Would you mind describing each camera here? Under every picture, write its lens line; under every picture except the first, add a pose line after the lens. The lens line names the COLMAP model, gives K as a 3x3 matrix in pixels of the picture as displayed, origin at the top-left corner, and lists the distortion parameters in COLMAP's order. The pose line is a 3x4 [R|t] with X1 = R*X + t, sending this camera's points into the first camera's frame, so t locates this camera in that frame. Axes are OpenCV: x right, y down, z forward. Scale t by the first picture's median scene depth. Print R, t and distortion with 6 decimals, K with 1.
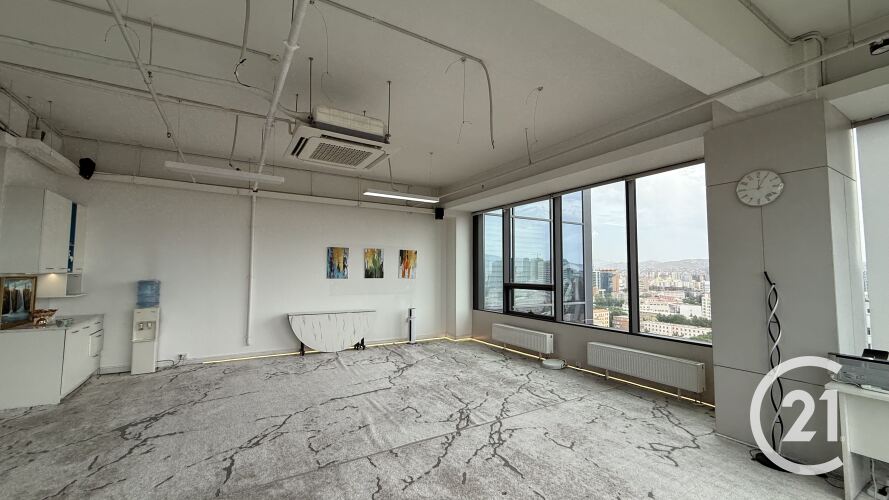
lens RADIAL K [[354.7, 0, 441.0], [0, 354.7, 250.2], [0, 0, 1]] dist [0.000462, -0.000156]
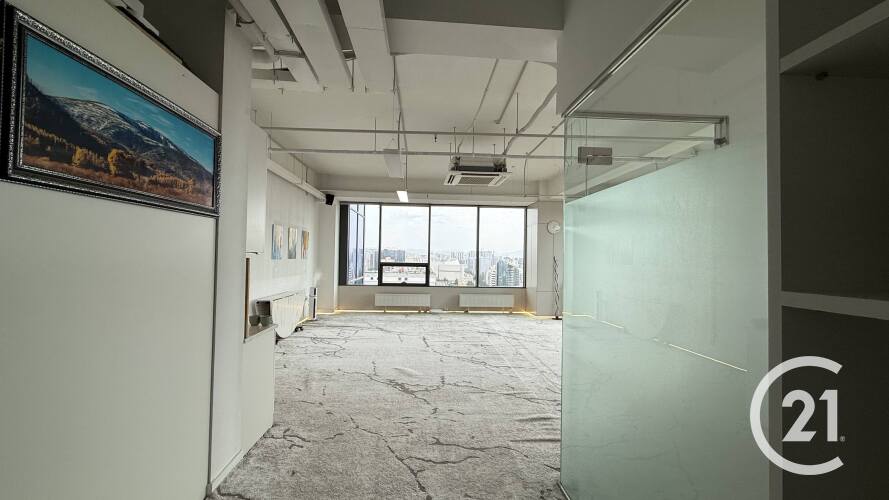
lens RADIAL K [[354.7, 0, 440.1], [0, 354.7, 250.4], [0, 0, 1]] dist [0.000462, -0.000156]
pose [[0.463708, 0.019673, 0.885770, -1.395644], [-0.069423, 0.997486, 0.014189, 0.022712], [-0.883264, -0.068072, 0.463908, 0.315365]]
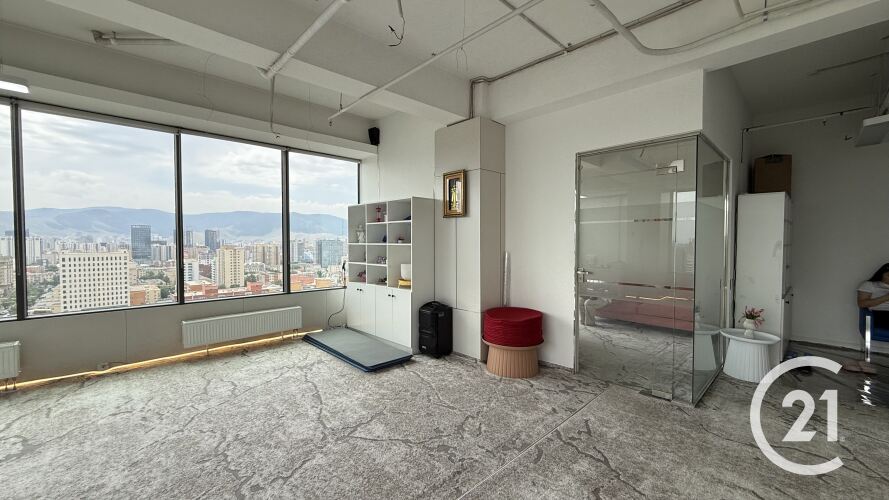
lens RADIAL K [[354.7, 0, 441.4], [0, 354.7, 250.2], [0, 0, 1]] dist [0.000462, -0.000156]
pose [[-0.975882, 0.000327, -0.218297, -0.228265], [0.008123, 0.999361, -0.034817, 0.066425], [0.218146, -0.035750, -0.975261, 0.957680]]
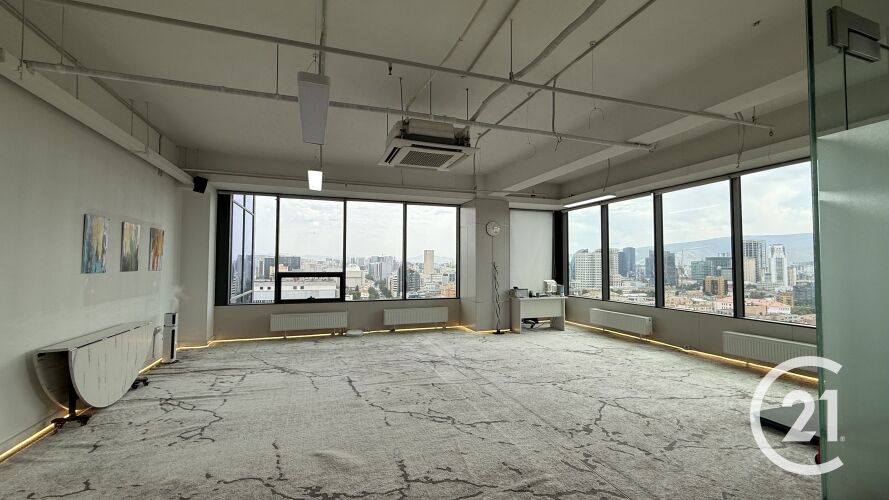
lens RADIAL K [[354.7, 0, 439.8], [0, 354.7, 250.1], [0, 0, 1]] dist [0.000462, -0.000156]
pose [[0.204404, 0.032388, 0.978351, -1.107342], [-0.061918, 0.997879, -0.020098, 0.034720], [-0.976926, -0.056469, 0.205976, 0.567309]]
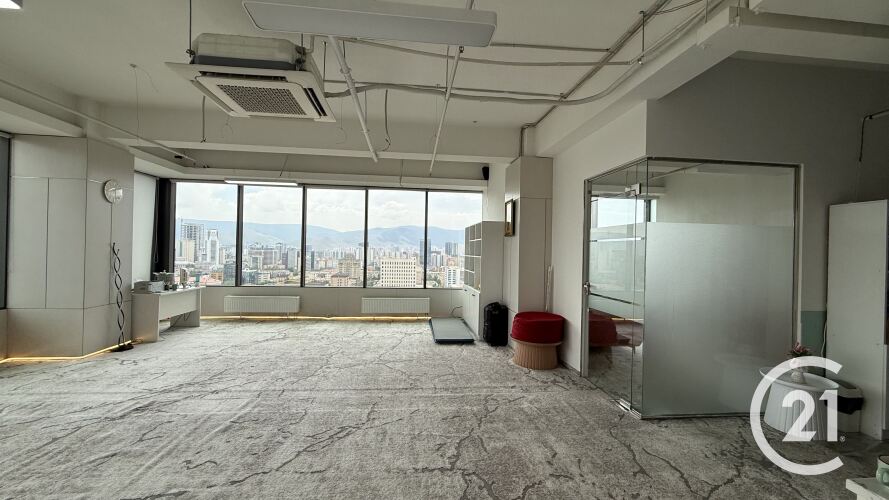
lens RADIAL K [[354.7, 0, 441.9], [0, 354.7, 251.1], [0, 0, 1]] dist [0.000462, -0.000156]
pose [[-0.905405, -0.024964, 0.423814, -0.790776], [-0.052830, 0.997136, -0.054126, 0.072003], [-0.421248, -0.071396, -0.904131, 1.225158]]
